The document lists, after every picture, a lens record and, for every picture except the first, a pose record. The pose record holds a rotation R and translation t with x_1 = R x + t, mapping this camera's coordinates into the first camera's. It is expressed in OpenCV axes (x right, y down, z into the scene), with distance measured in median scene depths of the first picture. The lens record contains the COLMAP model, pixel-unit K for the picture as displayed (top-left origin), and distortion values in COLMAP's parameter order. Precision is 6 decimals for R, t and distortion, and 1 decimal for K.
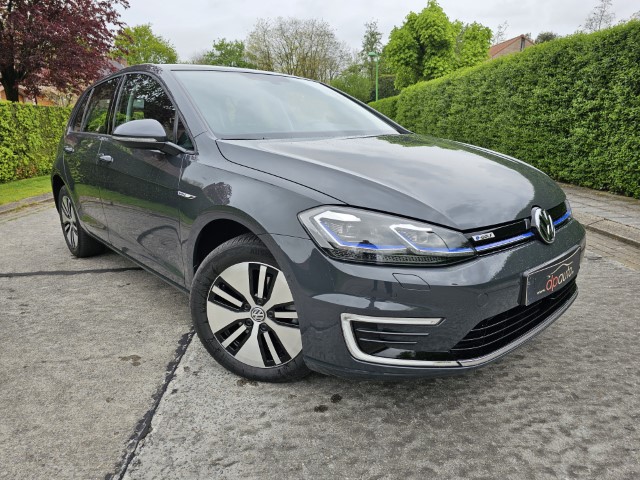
lens RADIAL K [[425.5, 0, 320.0], [0, 425.5, 240.0], [0, 0, 1]] dist [0.040259, -0.027393]
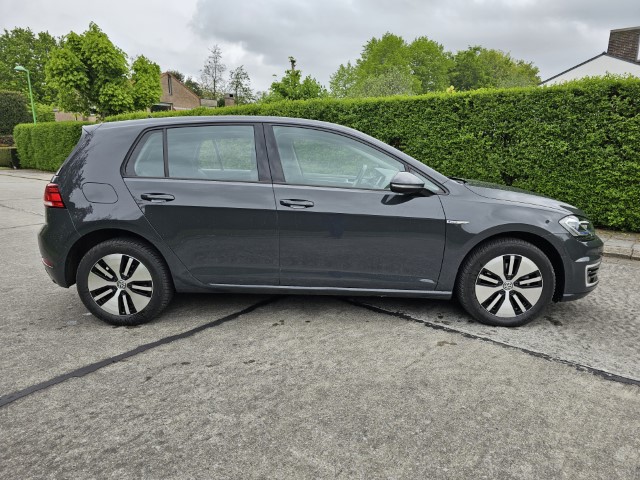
lens RADIAL K [[427.0, 0, 326.4], [0, 427.0, 239.7], [0, 0, 1]] dist [0.036716, -0.026828]
pose [[0.695058, -0.123248, 0.708311, -0.550502], [0.167145, 0.985904, 0.007532, -0.041811], [-0.699255, 0.113155, 0.705860, 0.087583]]
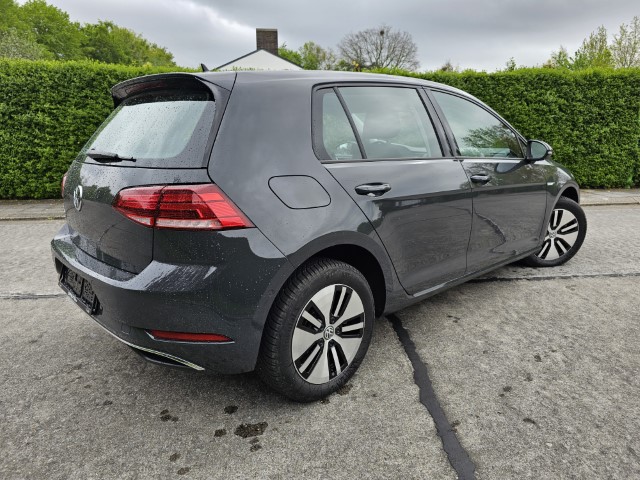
lens RADIAL K [[426.4, 0, 320.0], [0, 426.4, 240.0], [0, 0, 1]] dist [-0.000645, 0.001966]
pose [[-0.003842, -0.220042, 0.975483, -0.665544], [0.256351, 0.942675, 0.213652, -0.164251], [-0.966576, 0.250887, 0.052786, 0.600596]]
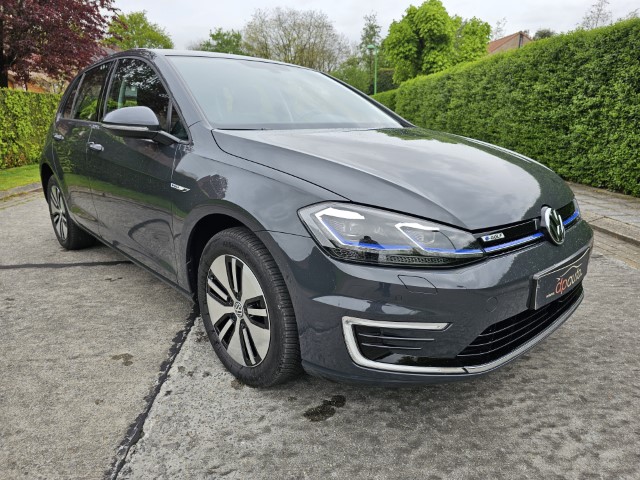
lens RADIAL K [[427.0, 0, 326.4], [0, 427.0, 239.7], [0, 0, 1]] dist [0.036716, -0.026828]
pose [[0.999643, 0.011346, 0.024179, -0.004607], [-0.011674, 0.999841, 0.013486, -0.001041], [-0.024022, -0.013764, 0.999617, 0.012740]]
